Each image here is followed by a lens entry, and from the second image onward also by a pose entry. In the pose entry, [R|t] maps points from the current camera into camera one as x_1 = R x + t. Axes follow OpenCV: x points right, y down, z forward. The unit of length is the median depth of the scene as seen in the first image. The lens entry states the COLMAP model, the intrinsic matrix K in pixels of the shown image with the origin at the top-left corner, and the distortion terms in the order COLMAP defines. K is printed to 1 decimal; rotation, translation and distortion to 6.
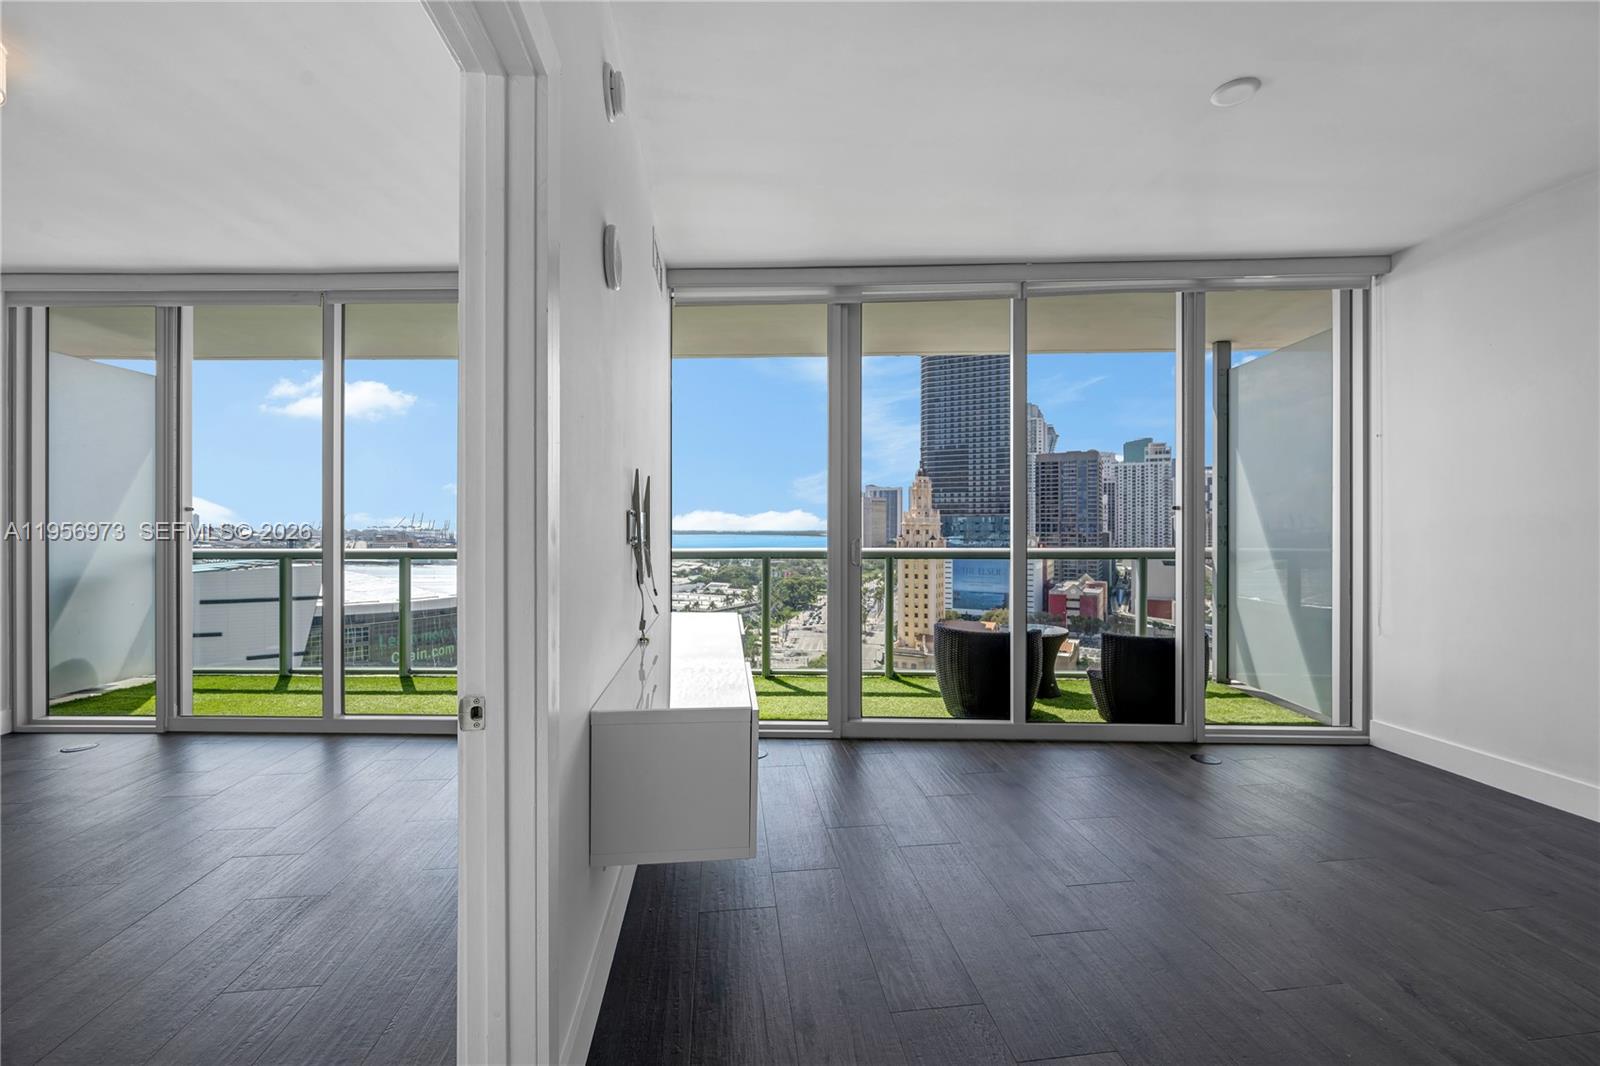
lens RADIAL K [[658.0, 0, 808.1], [0, 658.0, 525.4], [0, 0, 1]] dist [-0.003314, 0.000251]
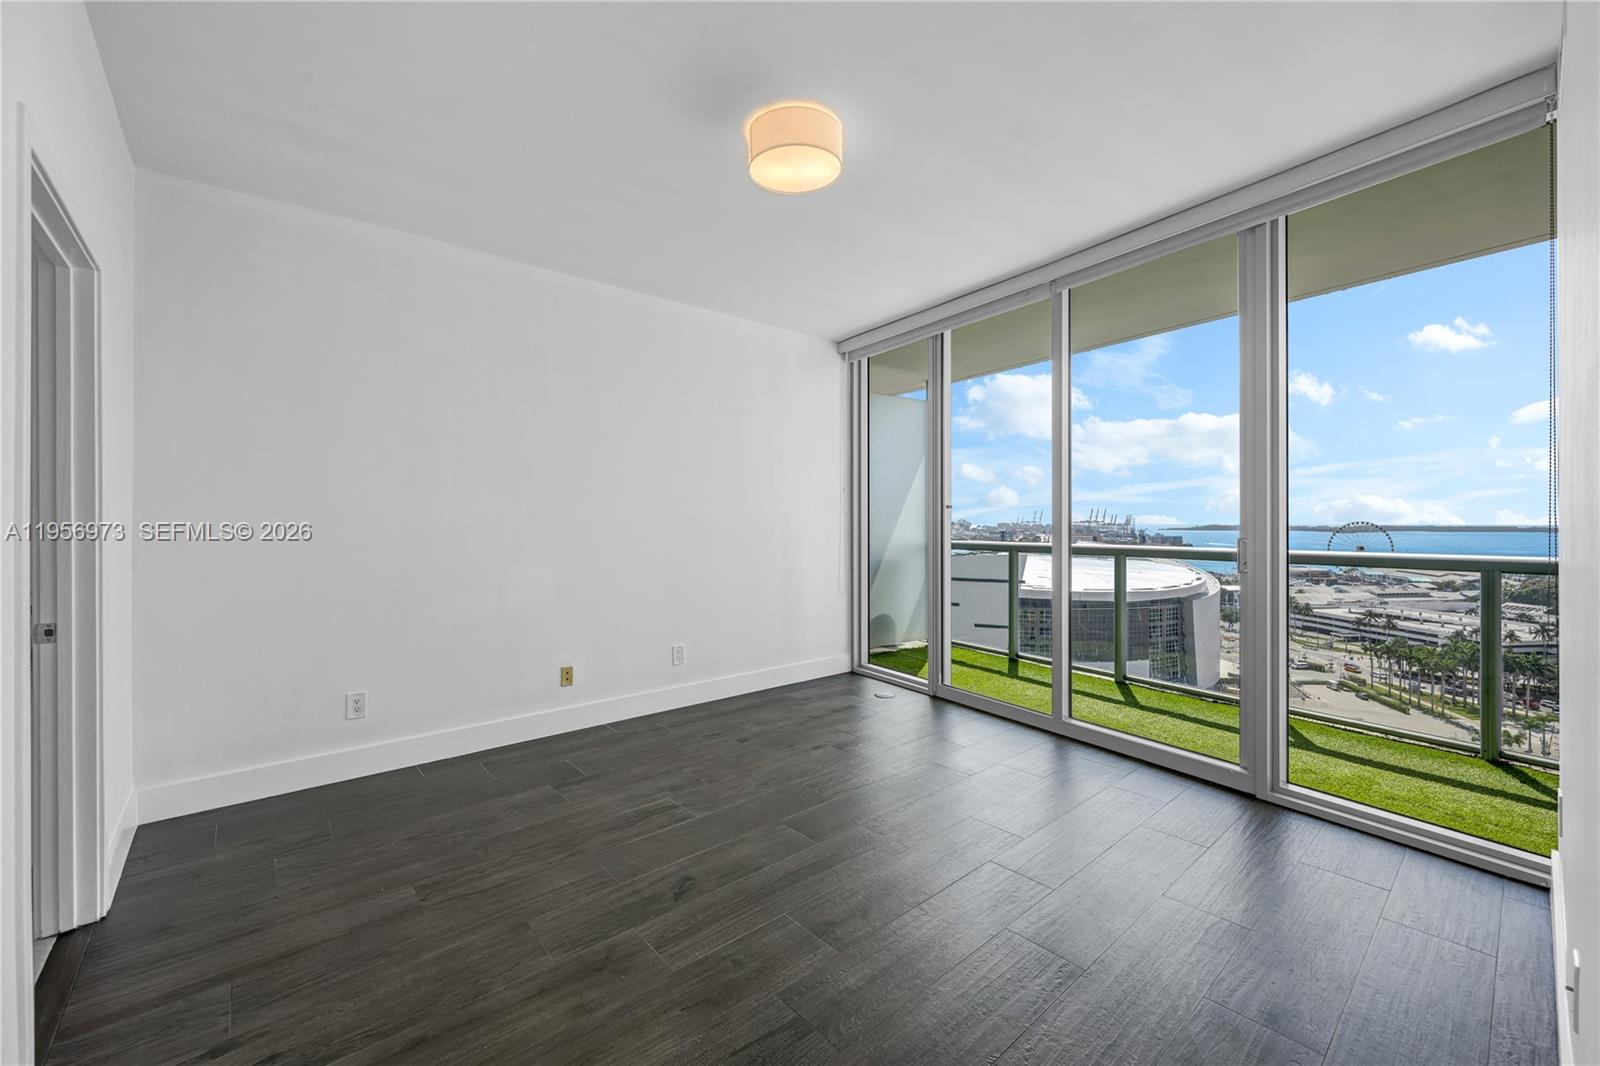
lens RADIAL K [[658.0, 0, 804.8], [0, 658.0, 526.8], [0, 0, 1]] dist [-0.003314, 0.000251]
pose [[0.573888, 0.007302, -0.818901, -0.143029], [0.001339, 0.999951, 0.009855, -0.000610], [0.818933, -0.006752, 0.573850, 0.130034]]
